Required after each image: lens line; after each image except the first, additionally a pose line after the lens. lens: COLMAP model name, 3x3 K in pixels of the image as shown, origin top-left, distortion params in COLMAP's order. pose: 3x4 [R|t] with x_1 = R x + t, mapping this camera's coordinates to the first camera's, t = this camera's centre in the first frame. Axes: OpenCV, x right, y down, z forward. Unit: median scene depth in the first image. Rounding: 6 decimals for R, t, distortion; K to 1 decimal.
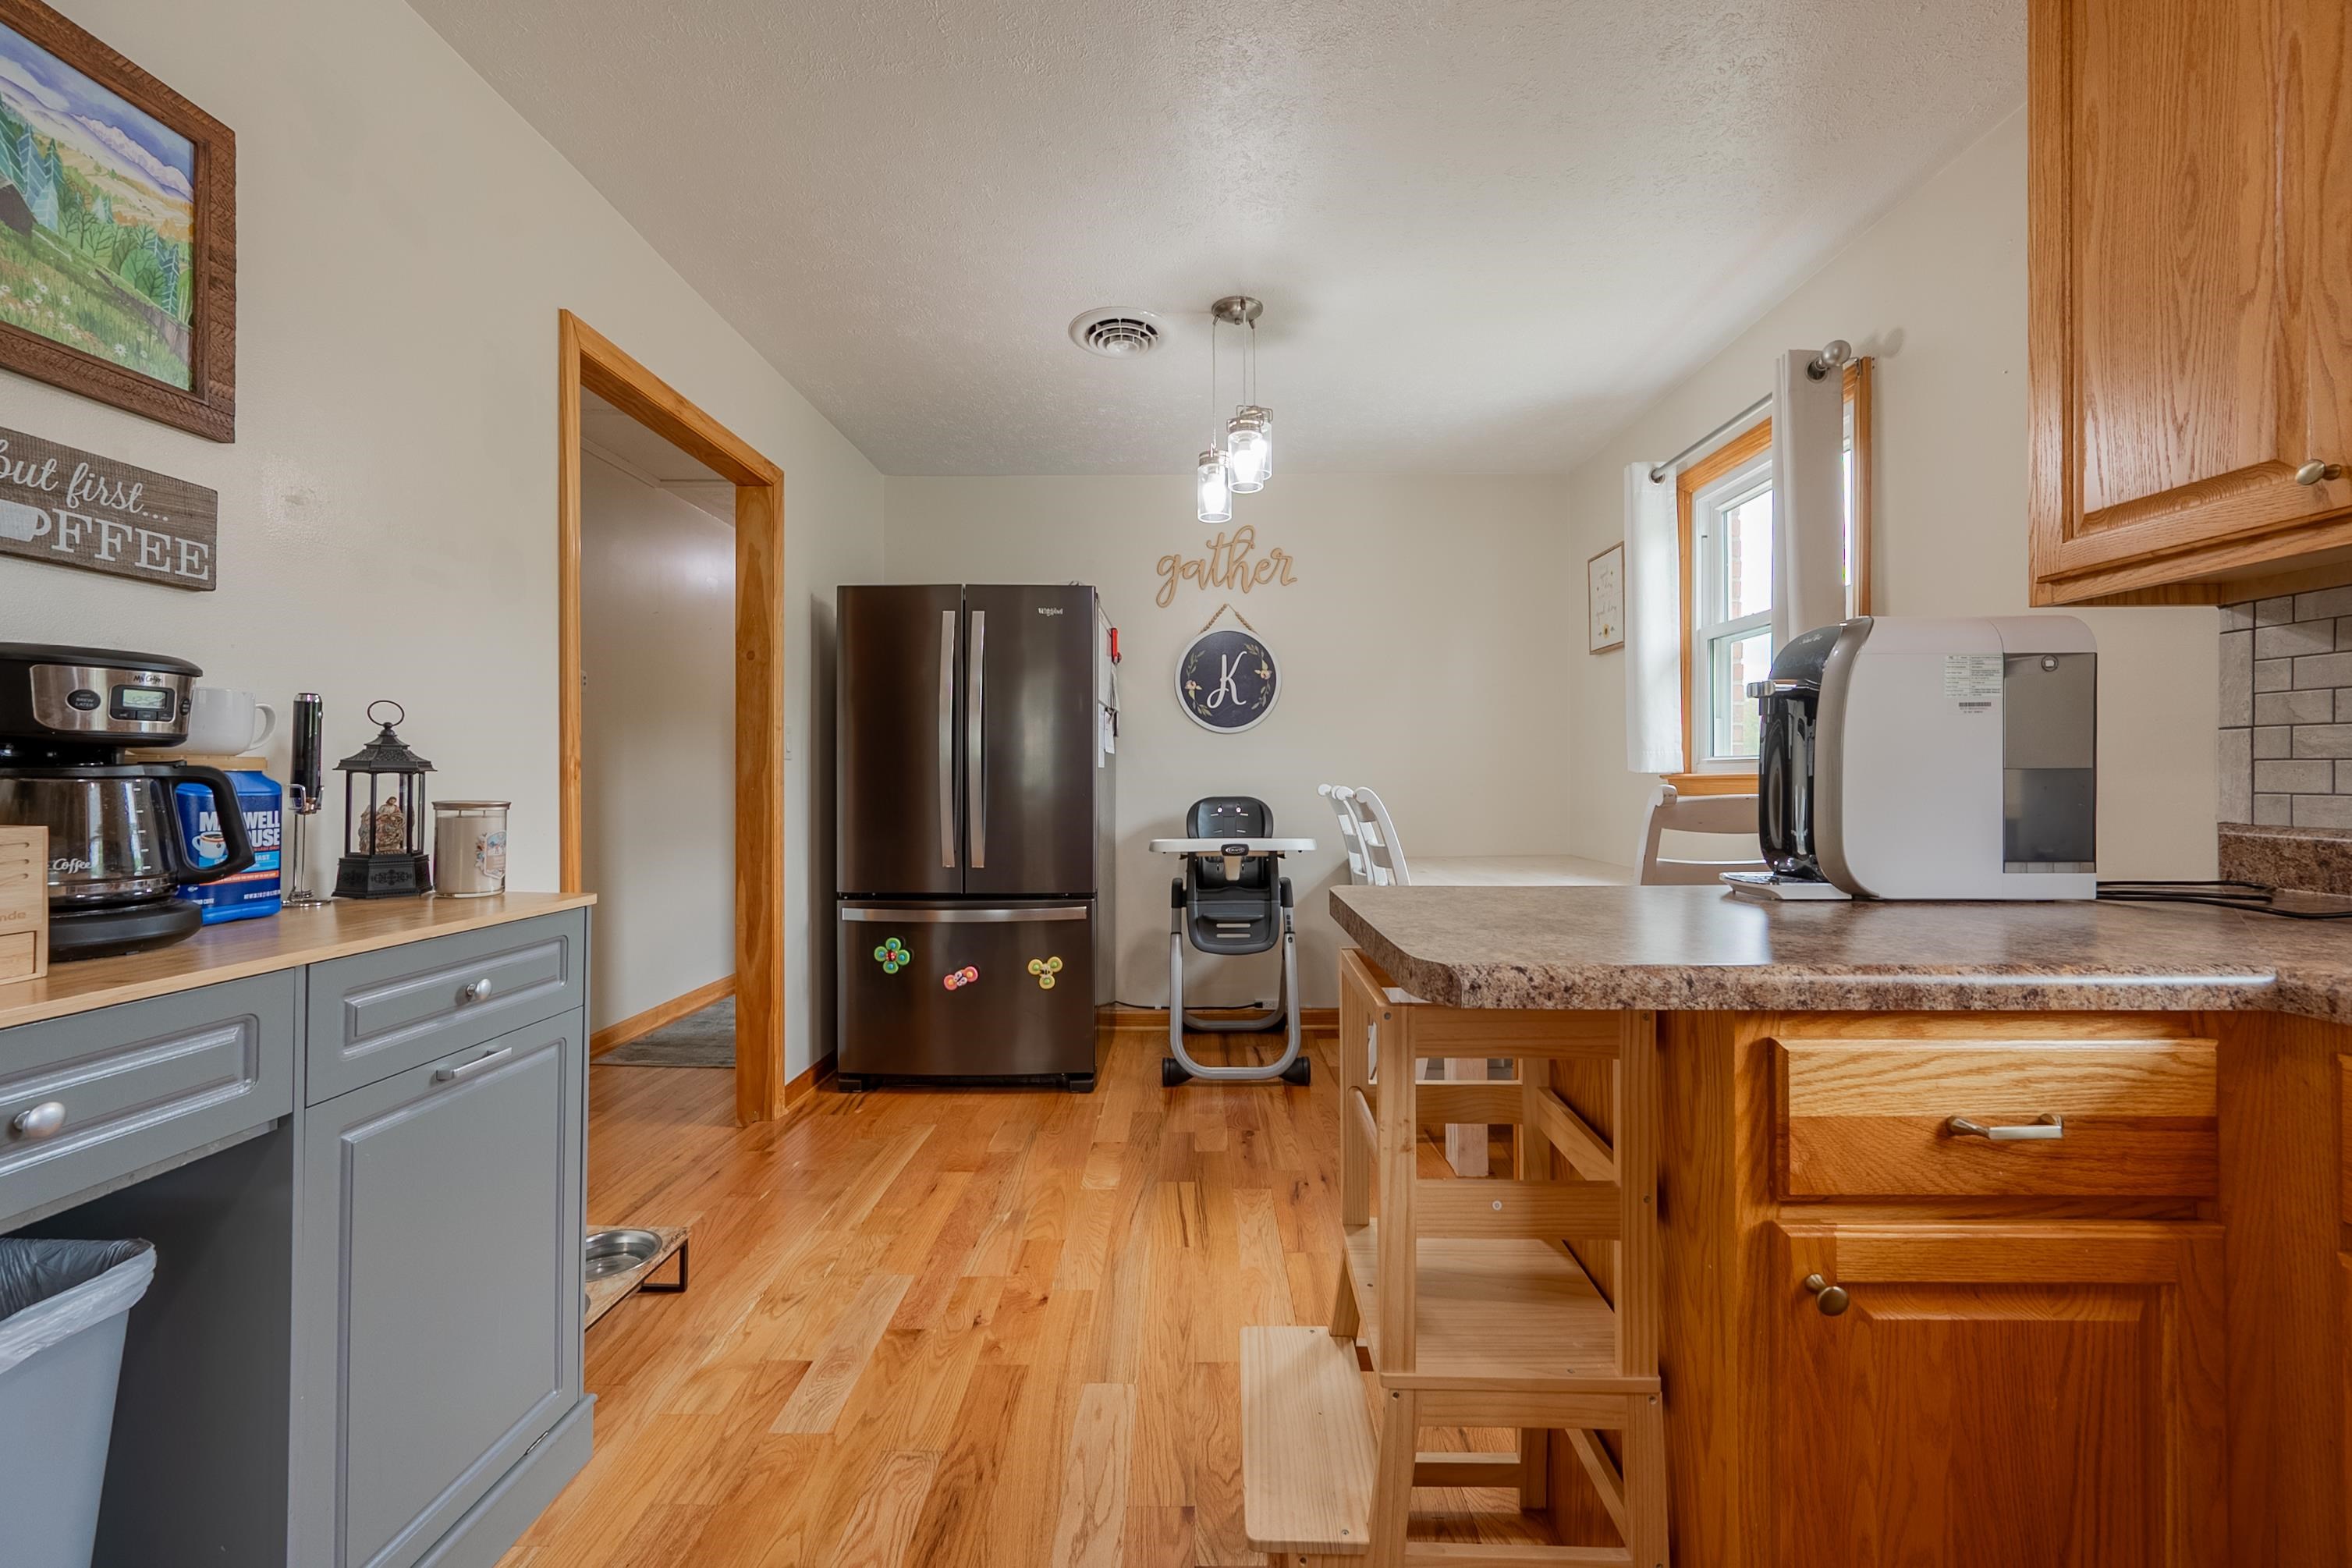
lens RADIAL K [[954.9, 0, 1177.3], [0, 954.9, 774.1], [0, 0, 1]] dist [0.001415, 0.000548]
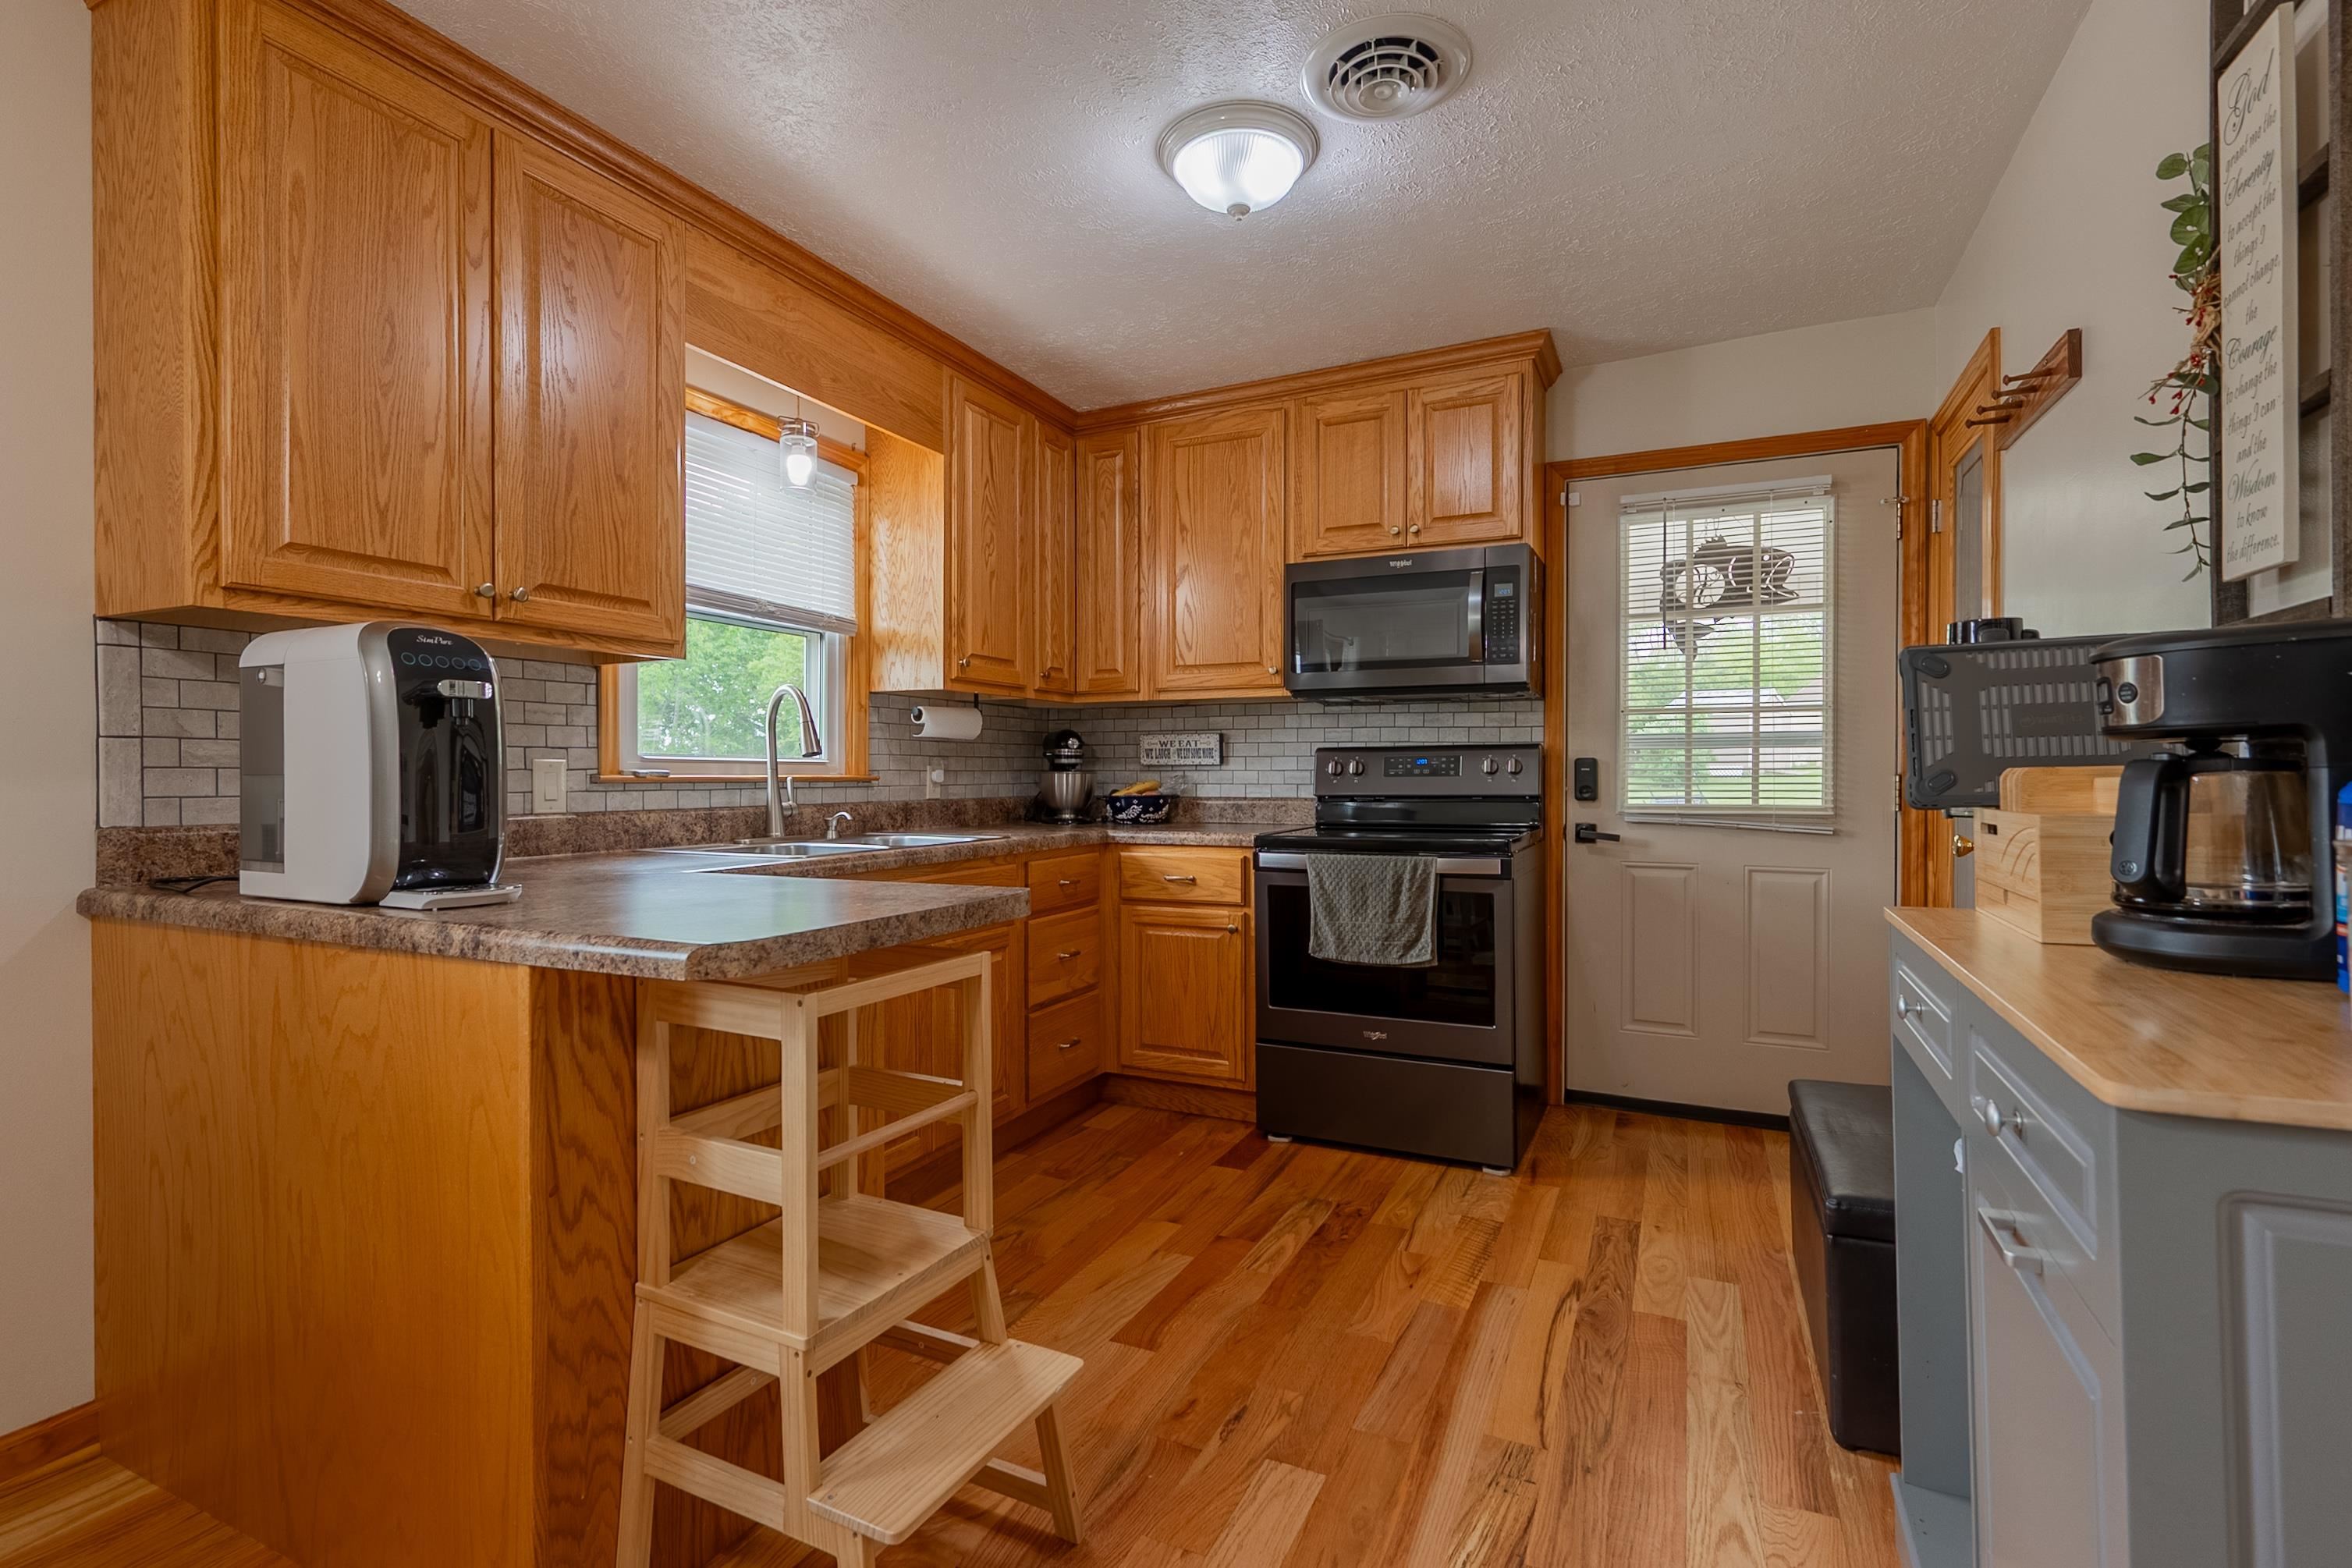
lens RADIAL K [[1068.8, 0, 1176.0], [0, 1068.8, 784.0], [0, 0, 1]] dist [0.000432, 0.000087]
pose [[-0.906785, -0.001422, 0.421590, -0.283965], [0.002413, 0.999960, 0.008563, -0.002213], [-0.421585, 0.008782, -0.906746, 0.988779]]
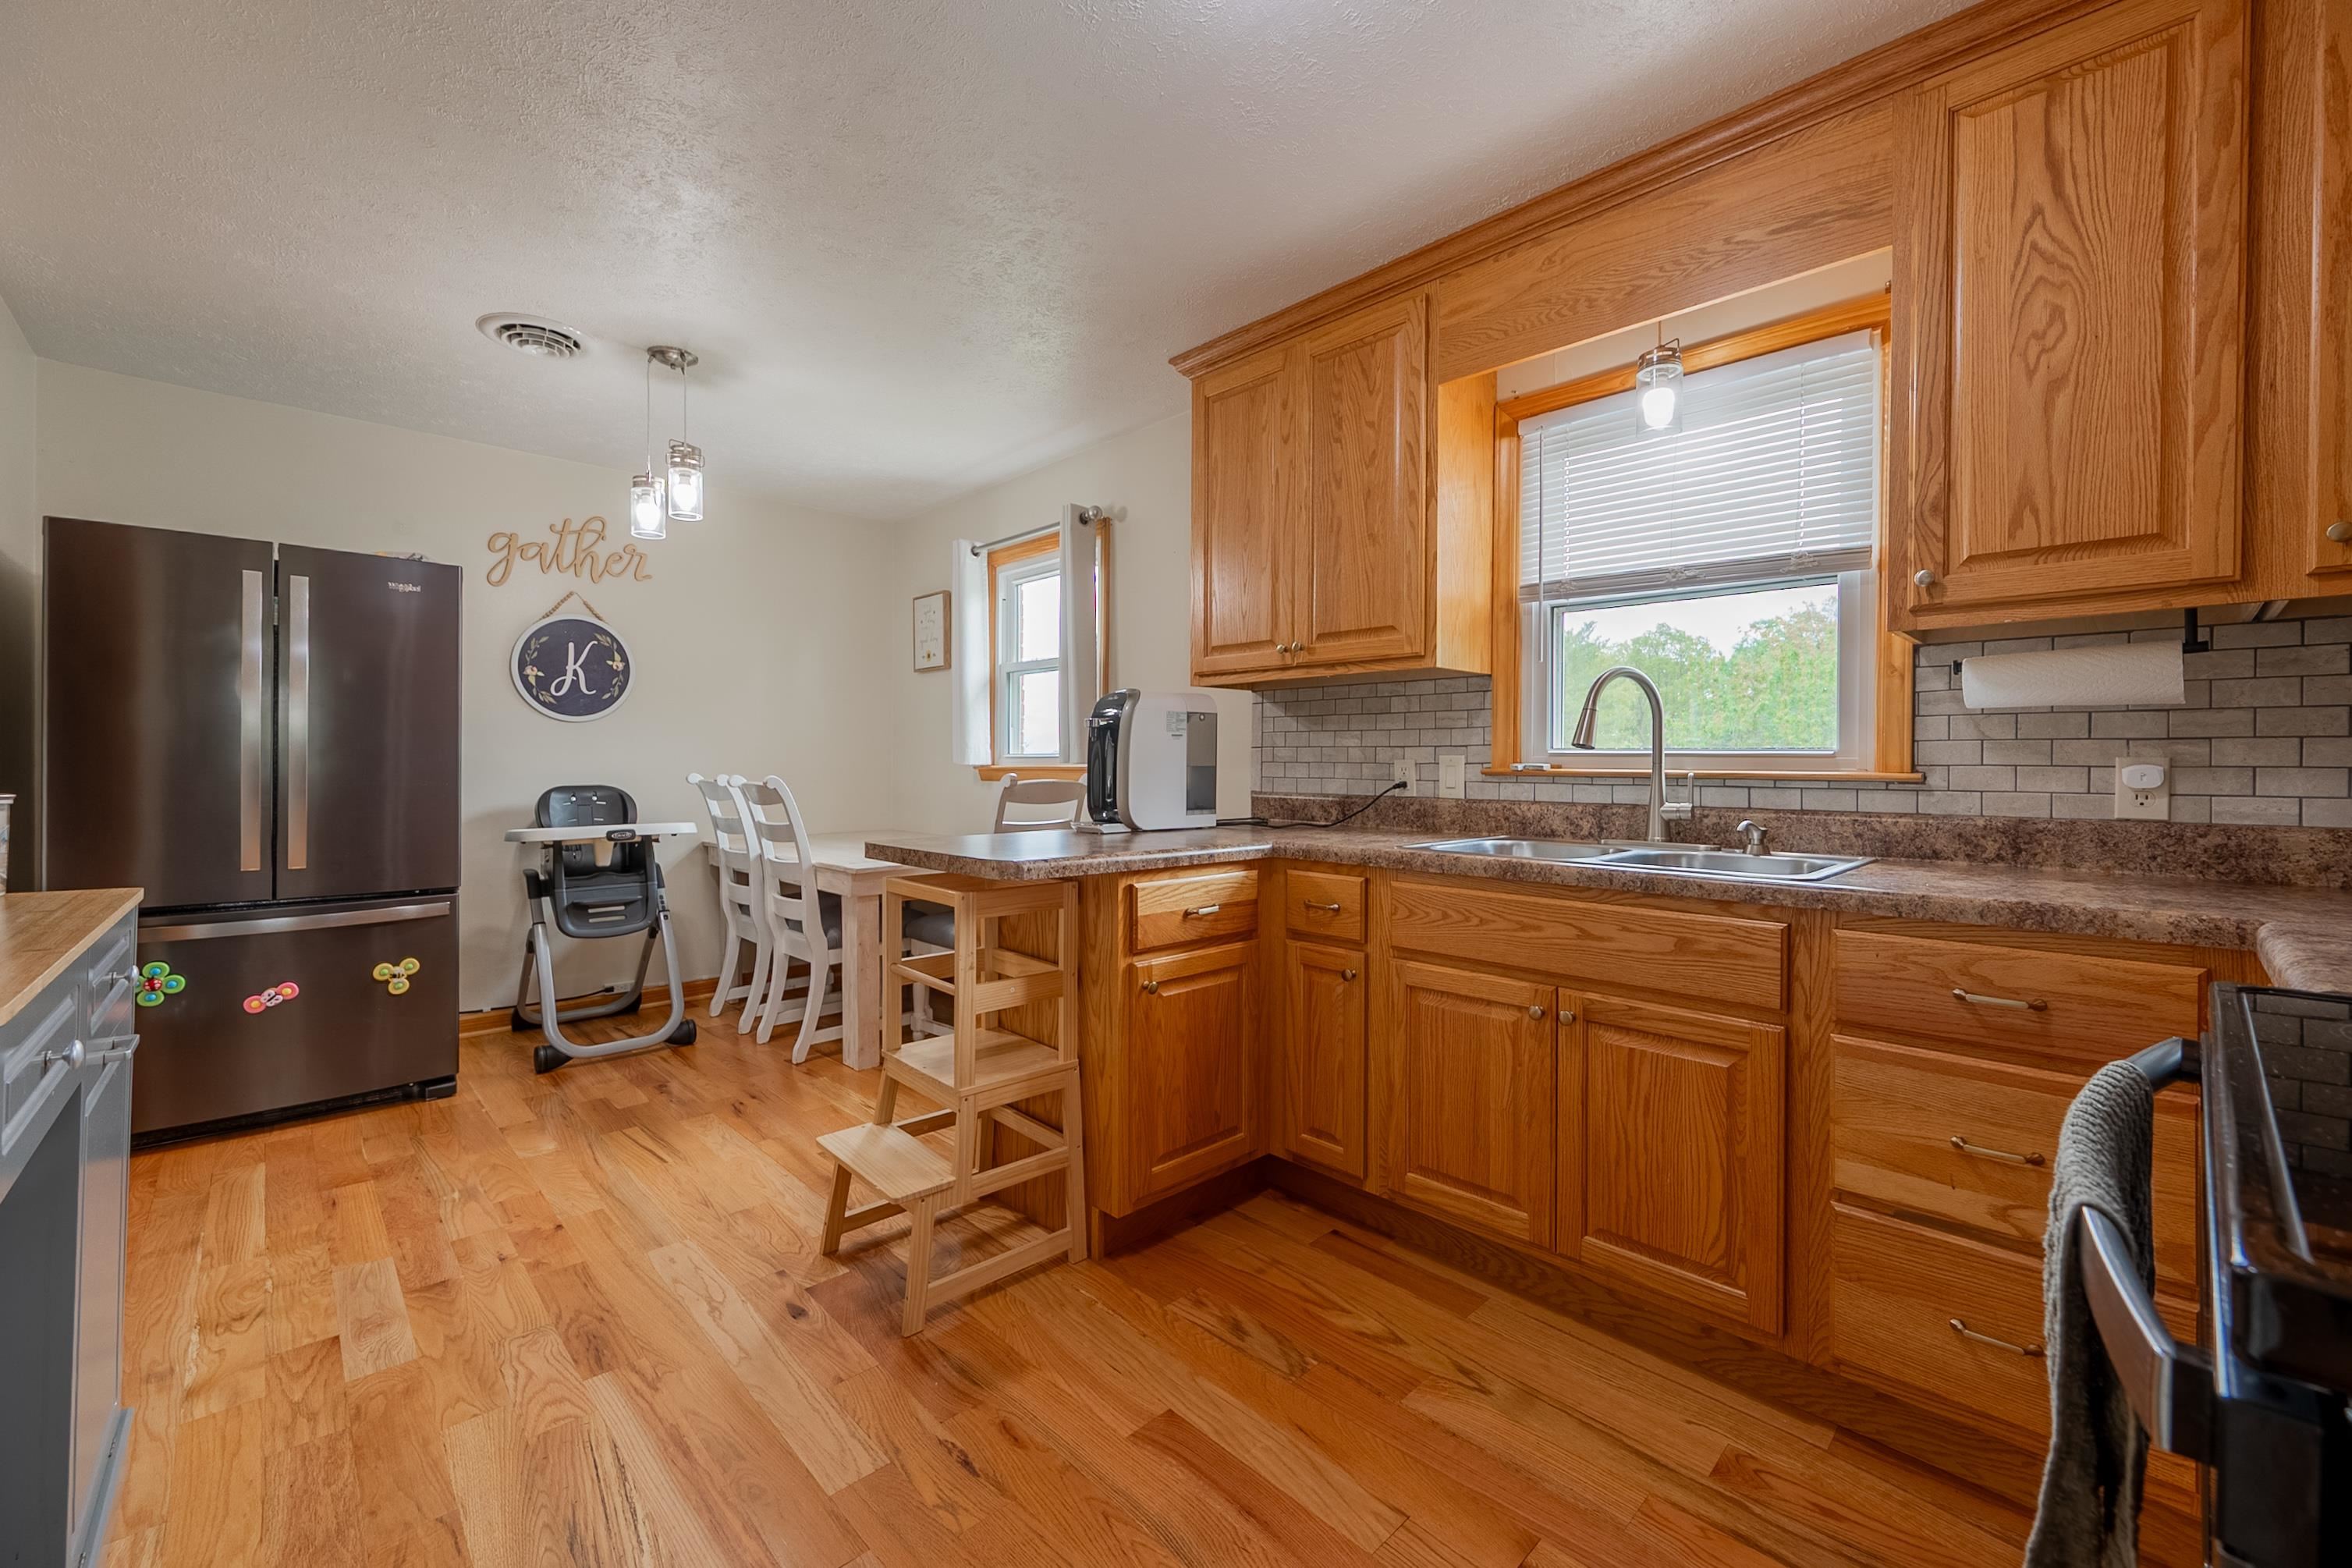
lens RADIAL K [[950.5, 0, 1191.0], [0, 950.5, 772.5], [0, 0, 1]] dist [-0.000097, -0.000104]
pose [[0.708129, -0.001058, 0.706082, -0.340252], [-0.007152, 0.999937, 0.008670, -0.005598], [-0.706047, -0.011190, 0.708077, -0.275455]]
